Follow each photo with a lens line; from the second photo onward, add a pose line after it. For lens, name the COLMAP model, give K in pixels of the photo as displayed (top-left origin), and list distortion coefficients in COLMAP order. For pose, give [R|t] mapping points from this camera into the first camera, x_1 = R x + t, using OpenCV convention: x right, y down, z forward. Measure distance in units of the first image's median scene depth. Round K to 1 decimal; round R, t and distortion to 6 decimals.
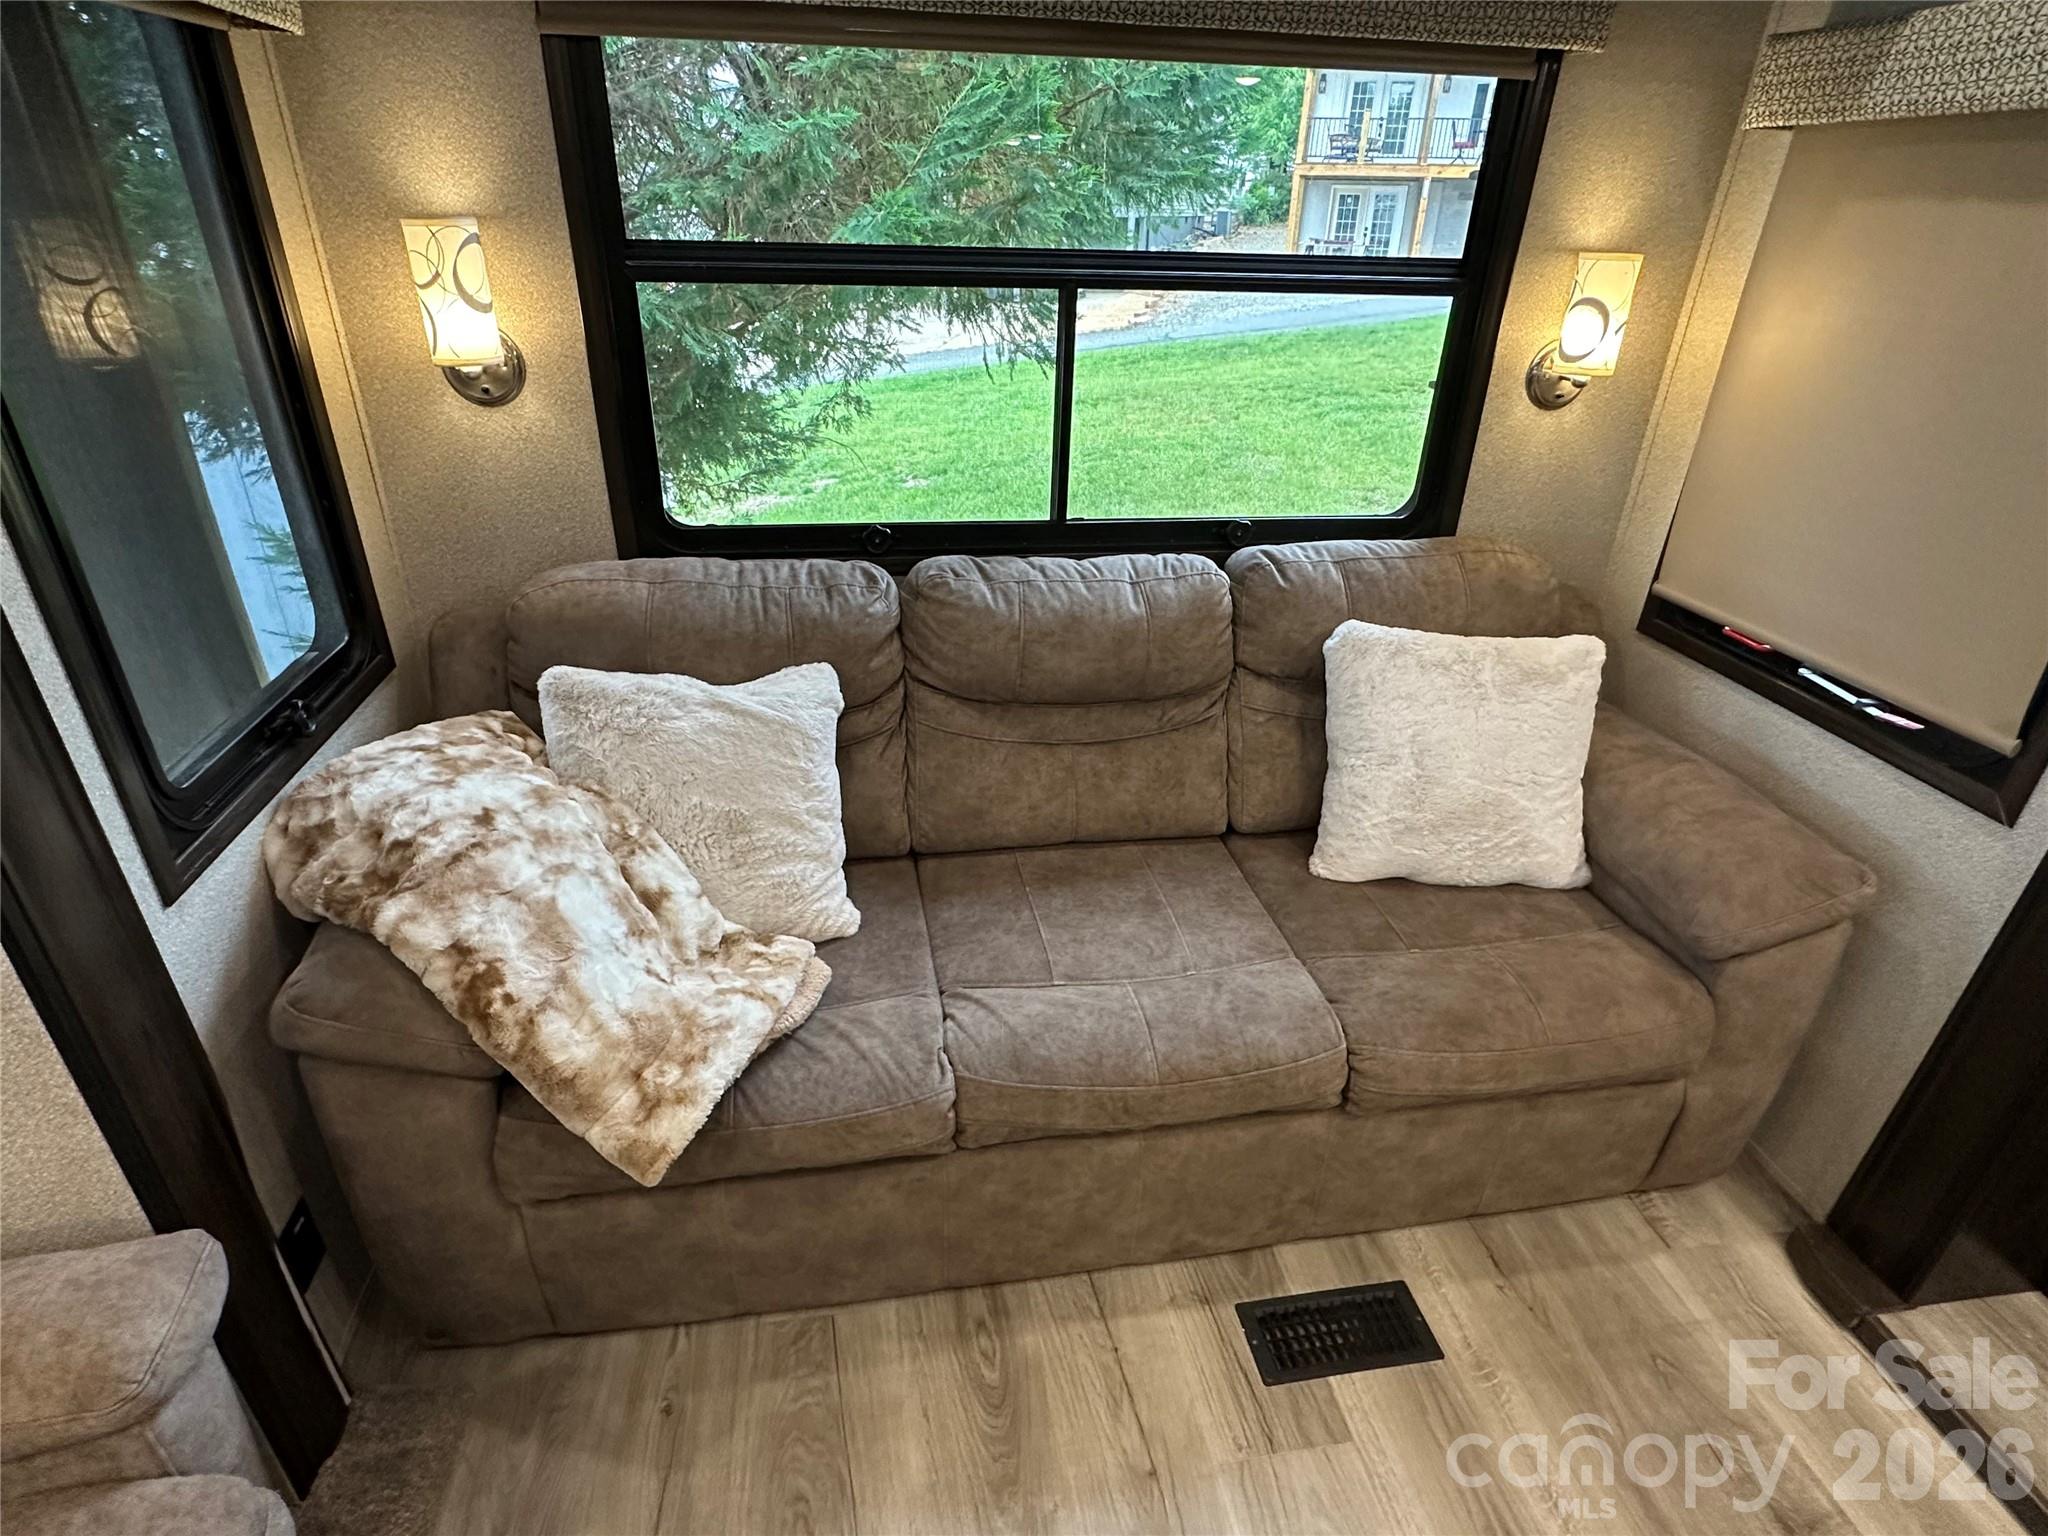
lens RADIAL K [[1059.3, 0, 1023.1], [0, 1059.3, 774.7], [0, 0, 1]] dist [-0.004073, -0.000059]
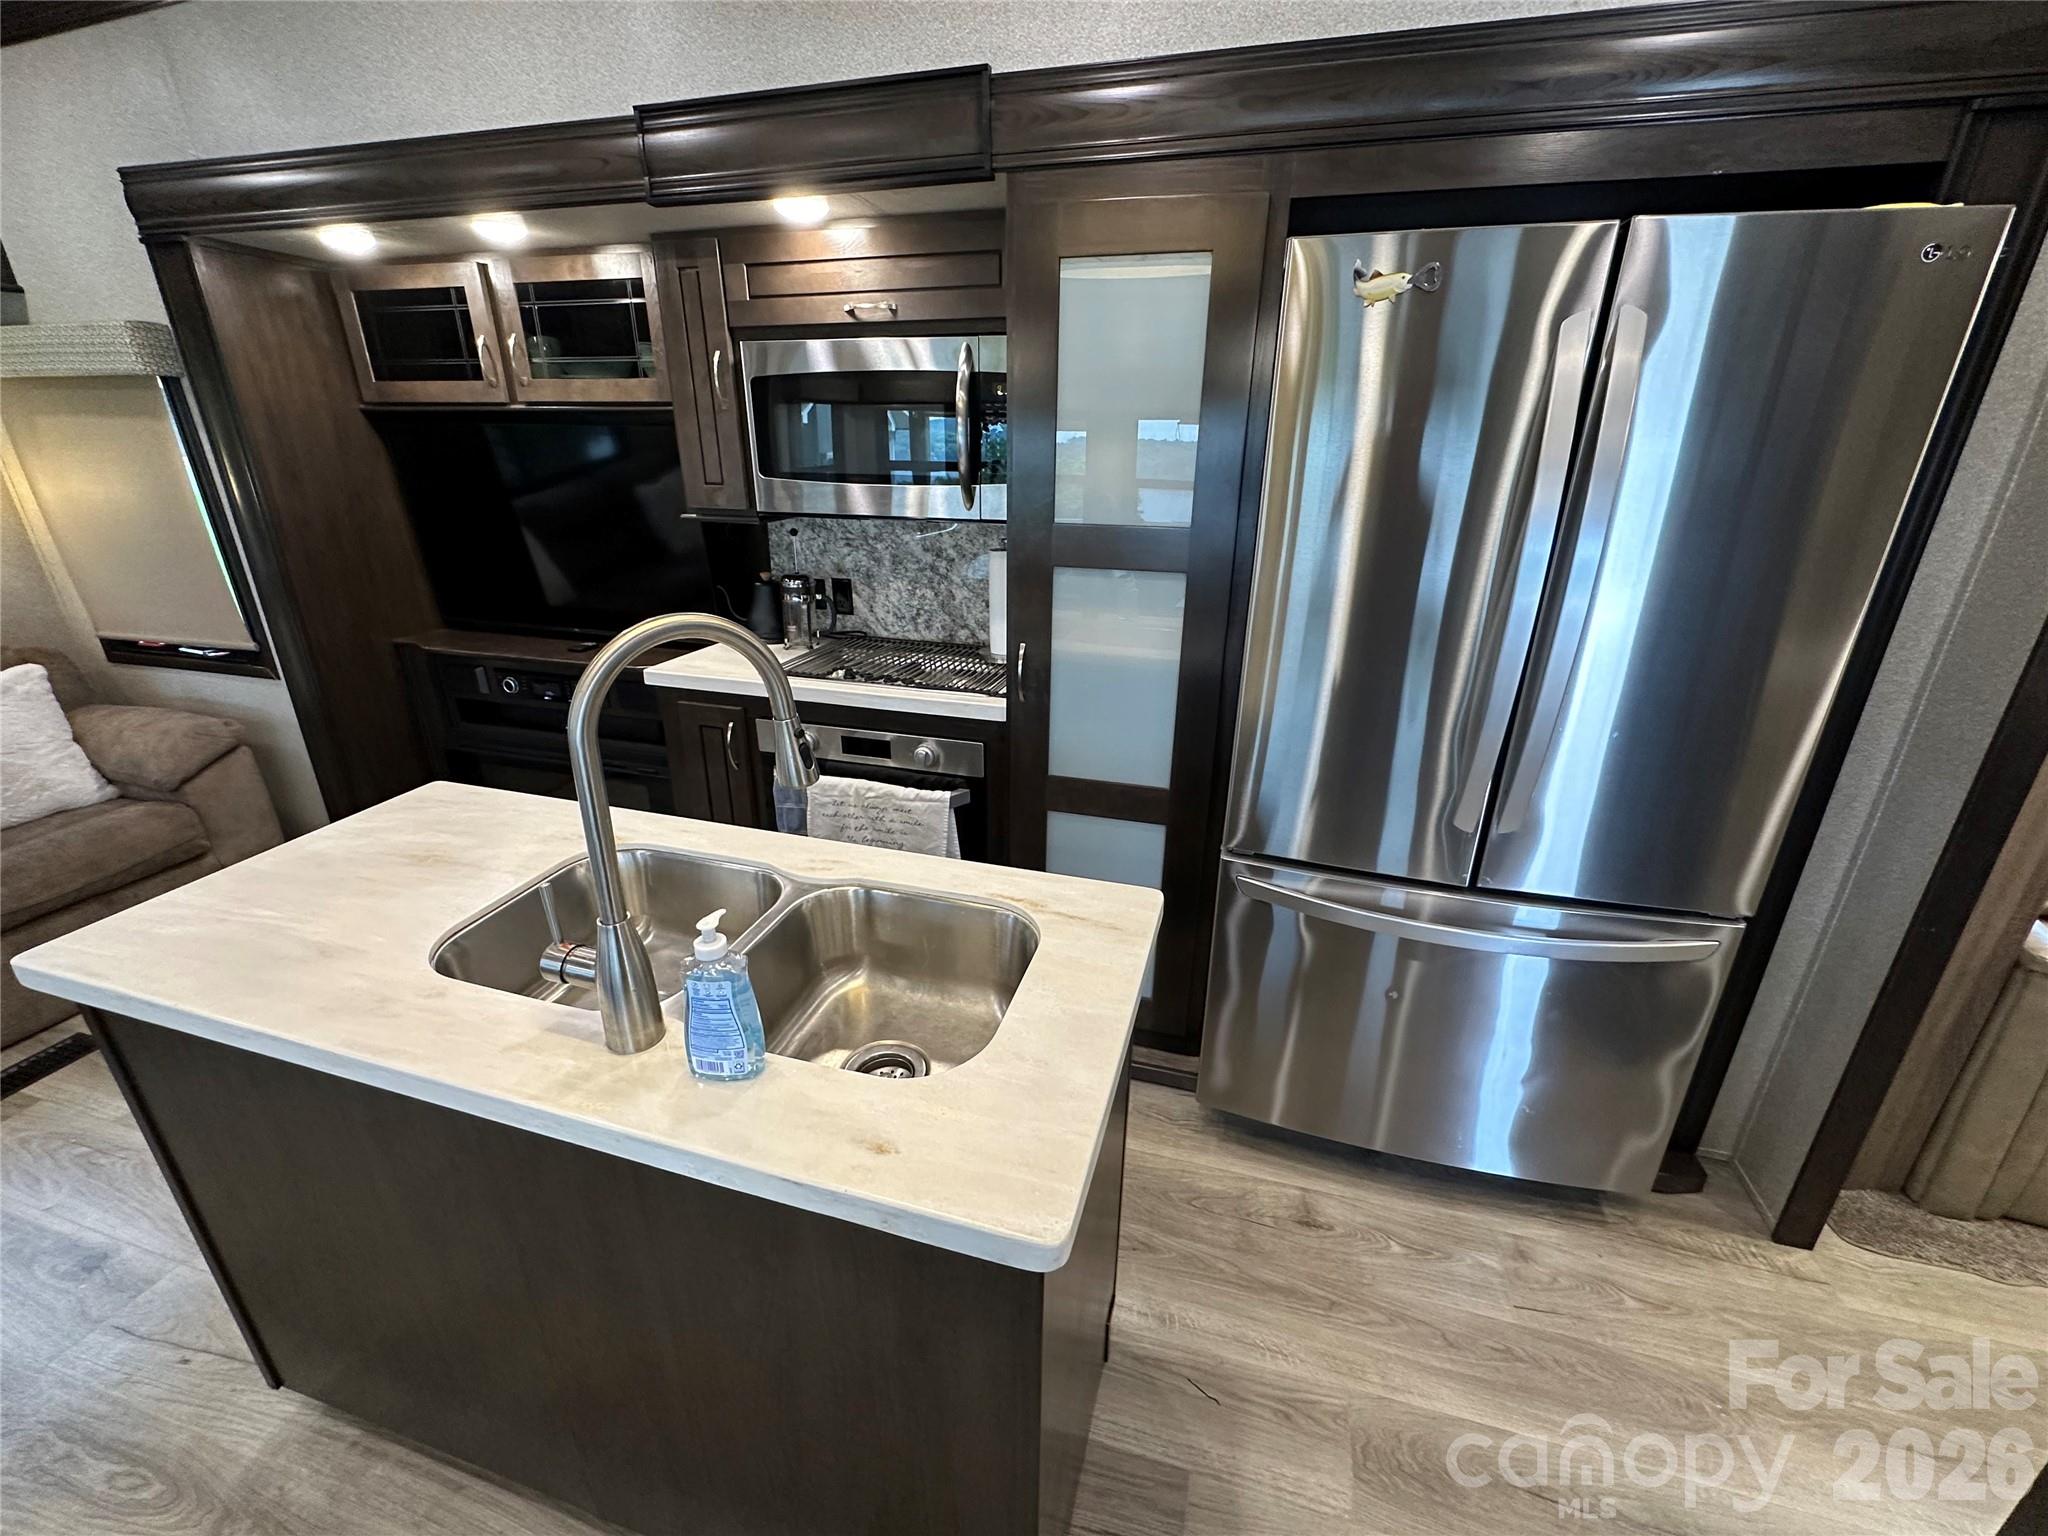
lens RADIAL K [[847.4, 0, 1024.2], [0, 847.4, 766.2], [0, 0, 1]] dist [-0.002530, 0.000696]
pose [[0.429706, -0.363328, 0.826647, 0.044095], [0.437633, 0.884568, 0.161296, 0.503849], [-0.789829, 0.292458, 0.539108, -0.962917]]
